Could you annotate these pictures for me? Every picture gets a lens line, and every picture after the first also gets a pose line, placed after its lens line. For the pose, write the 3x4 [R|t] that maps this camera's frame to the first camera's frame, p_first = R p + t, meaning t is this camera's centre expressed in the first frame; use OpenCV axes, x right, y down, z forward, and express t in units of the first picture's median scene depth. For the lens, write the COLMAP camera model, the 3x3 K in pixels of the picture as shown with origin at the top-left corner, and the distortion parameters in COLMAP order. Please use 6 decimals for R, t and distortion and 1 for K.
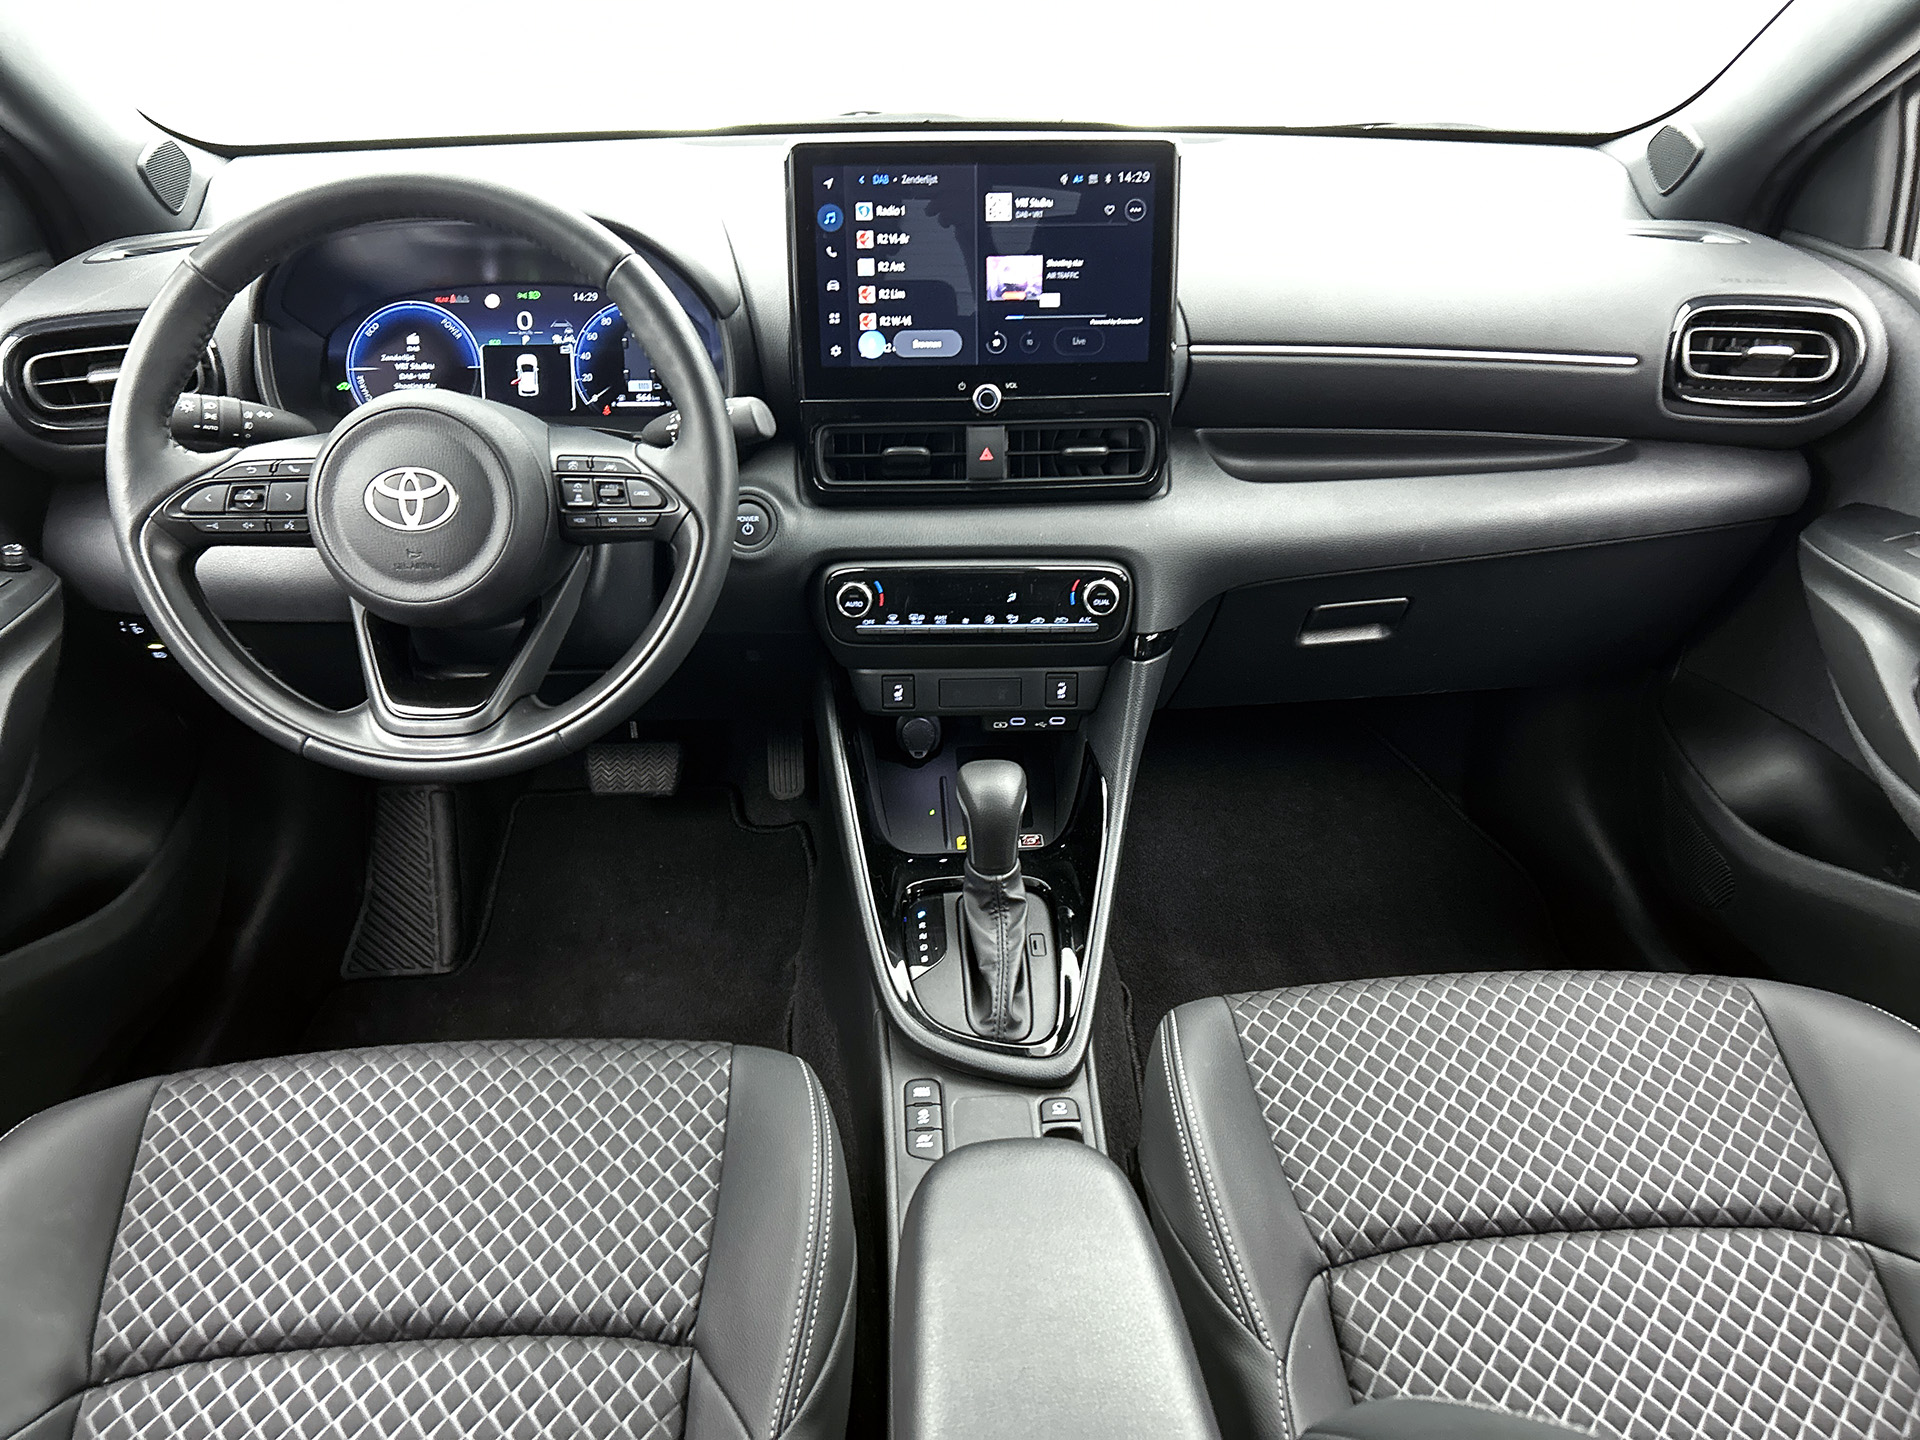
lens RADIAL K [[1462.3, 0, 972.3], [0, 1462.3, 719.2], [0, 0, 1]] dist [0.013225, -0.009158]
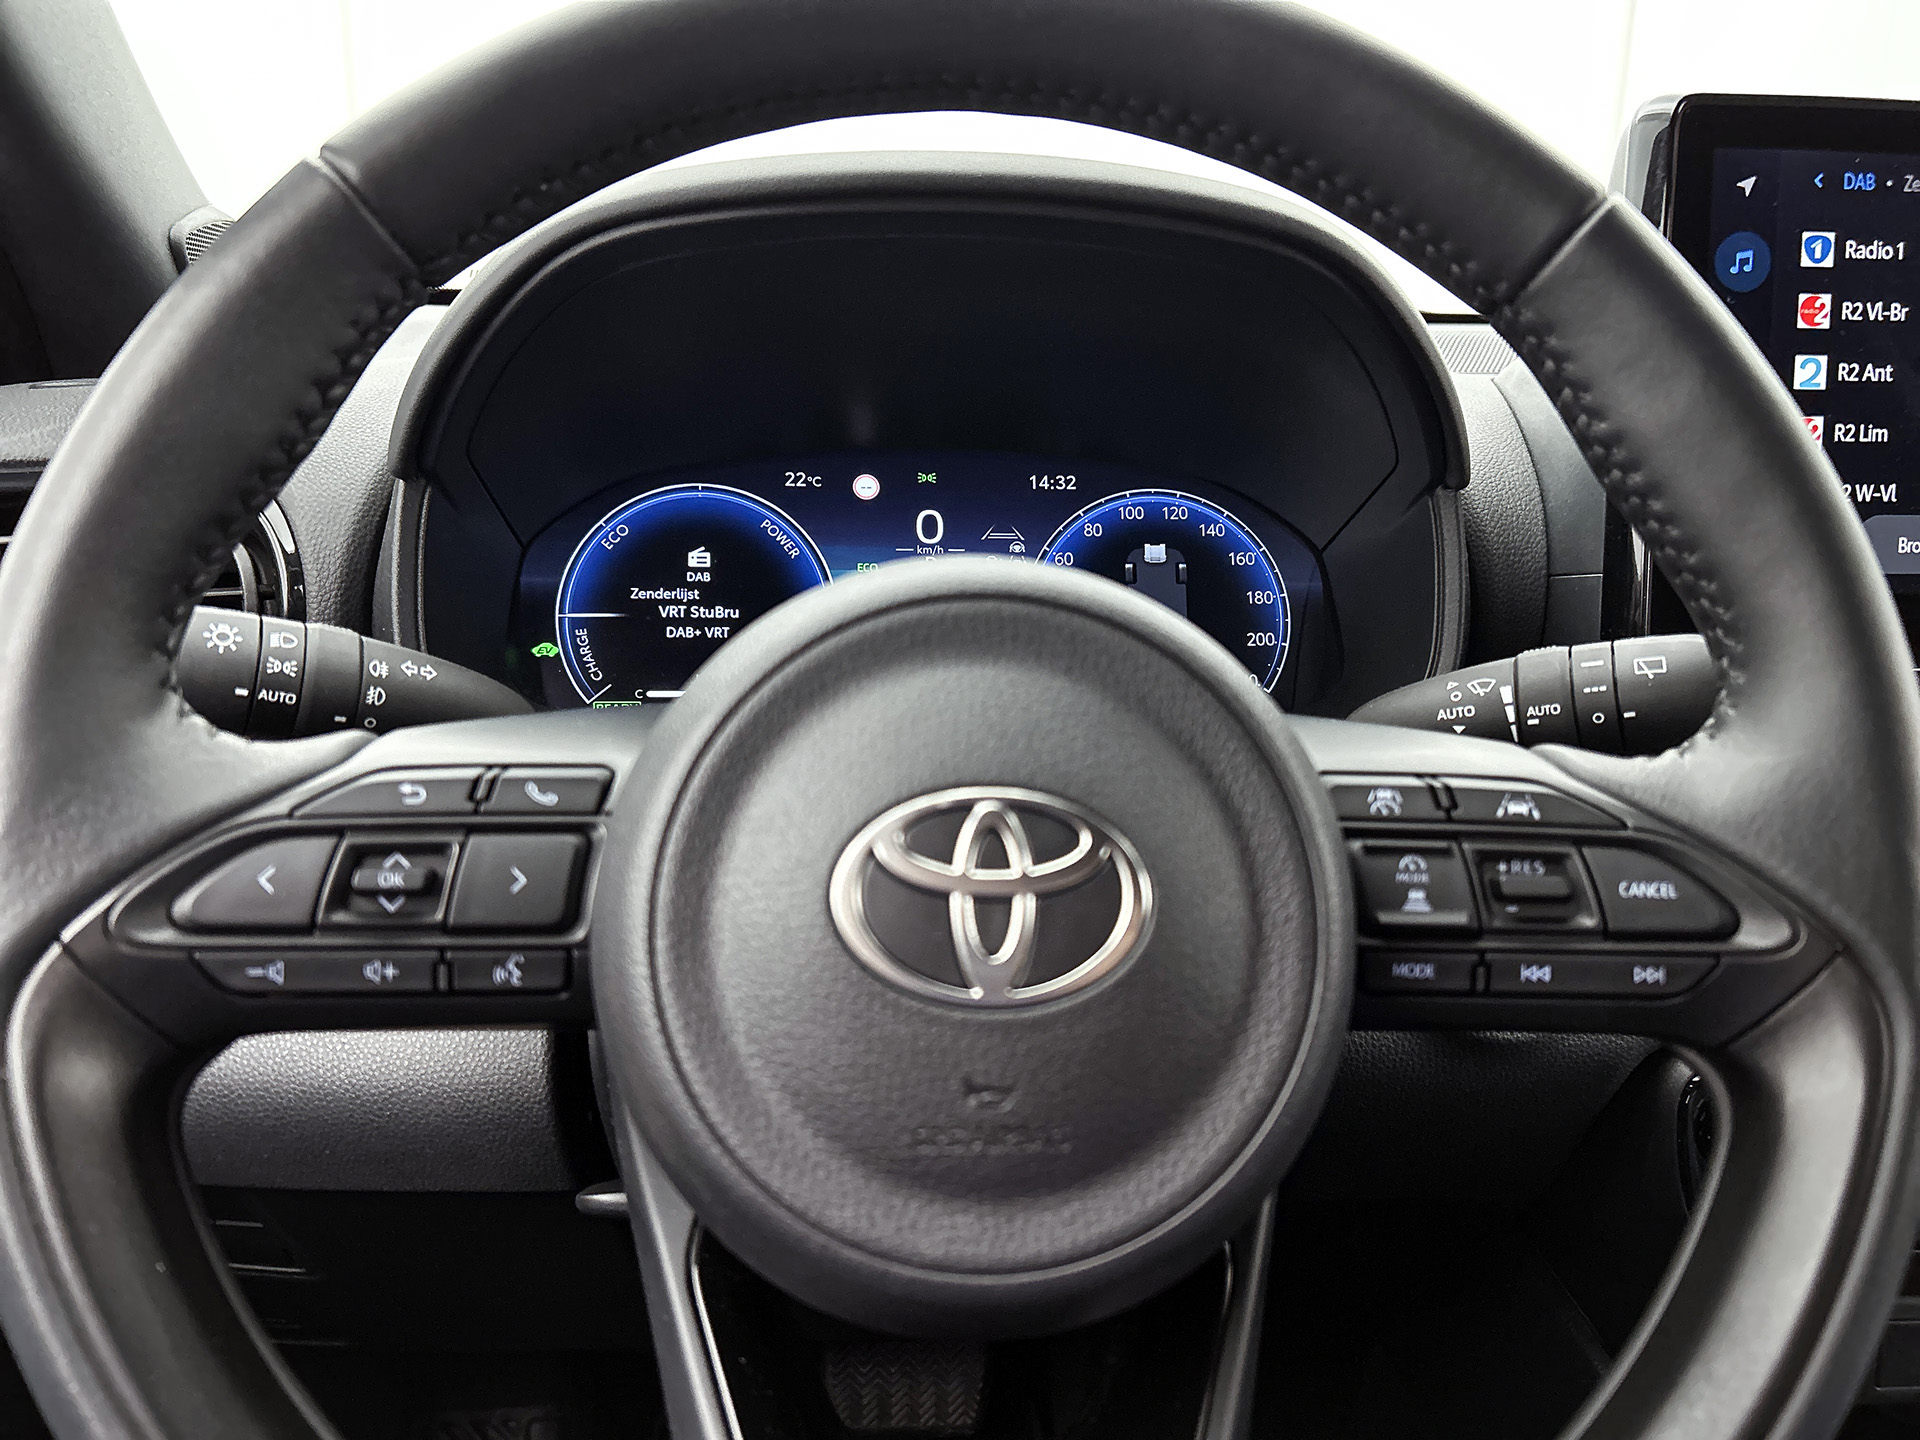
lens RADIAL K [[1462.3, 0, 946.5], [0, 1462.3, 719.6], [0, 0, 1]] dist [0.013225, -0.009158]
pose [[0.999937, 0.009764, 0.005518, -0.319469], [-0.007946, 0.963980, -0.265854, -0.086505], [-0.007915, 0.265794, 0.963997, 0.583147]]
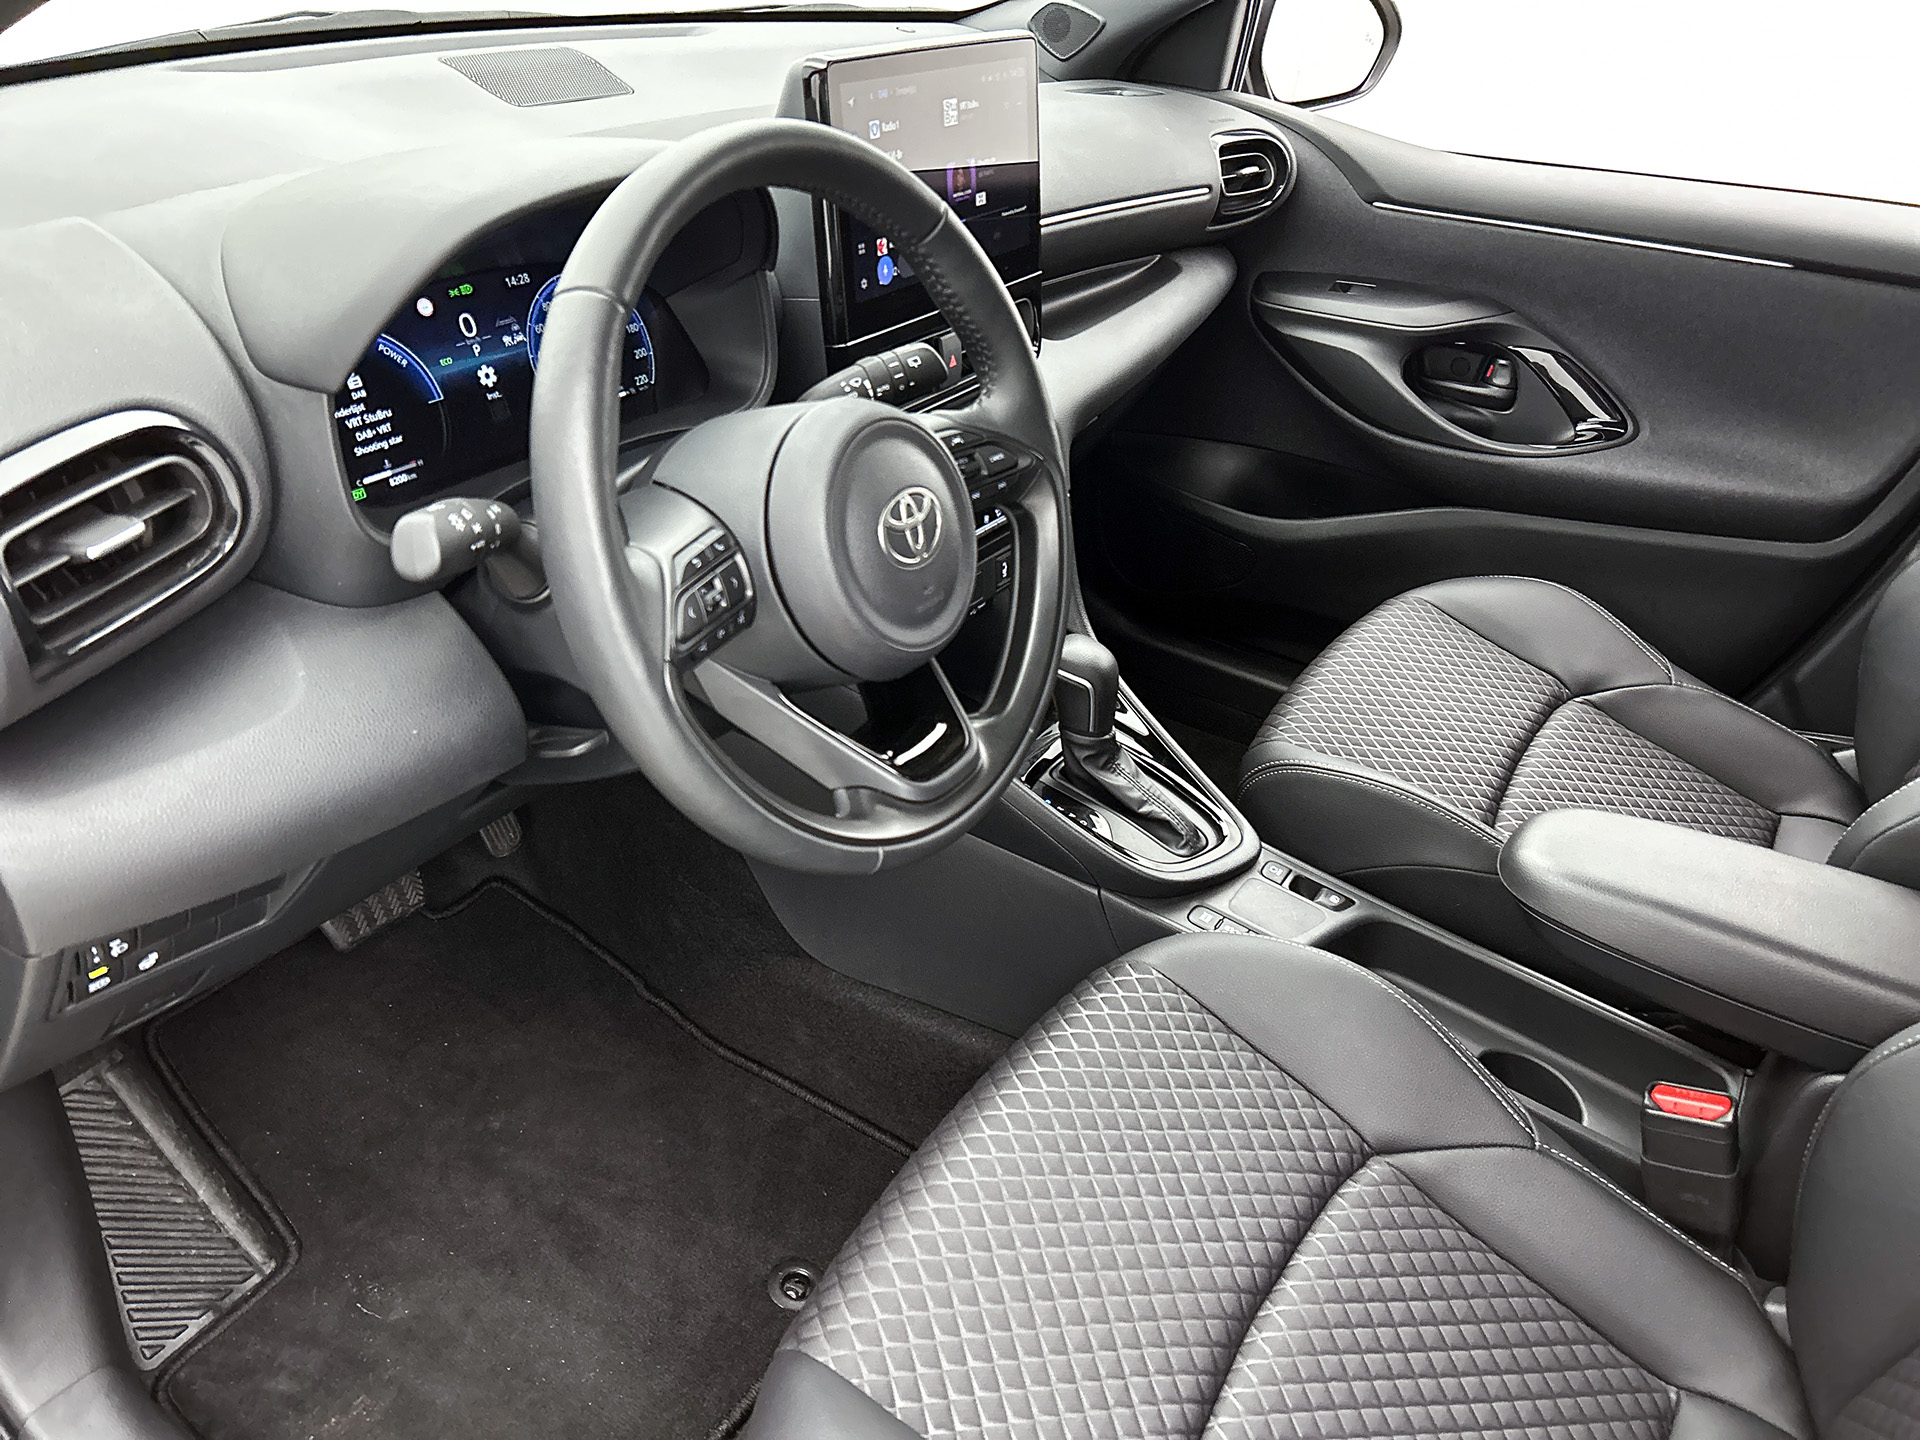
lens RADIAL K [[1462.3, 0, 978.4], [0, 1462.3, 719.1], [0, 0, 1]] dist [0.013225, -0.009158]
pose [[0.581009, -0.386932, 0.716039, -0.815260], [0.323645, 0.917055, 0.232945, -0.187179], [-0.746782, 0.096399, 0.658046, 0.347823]]
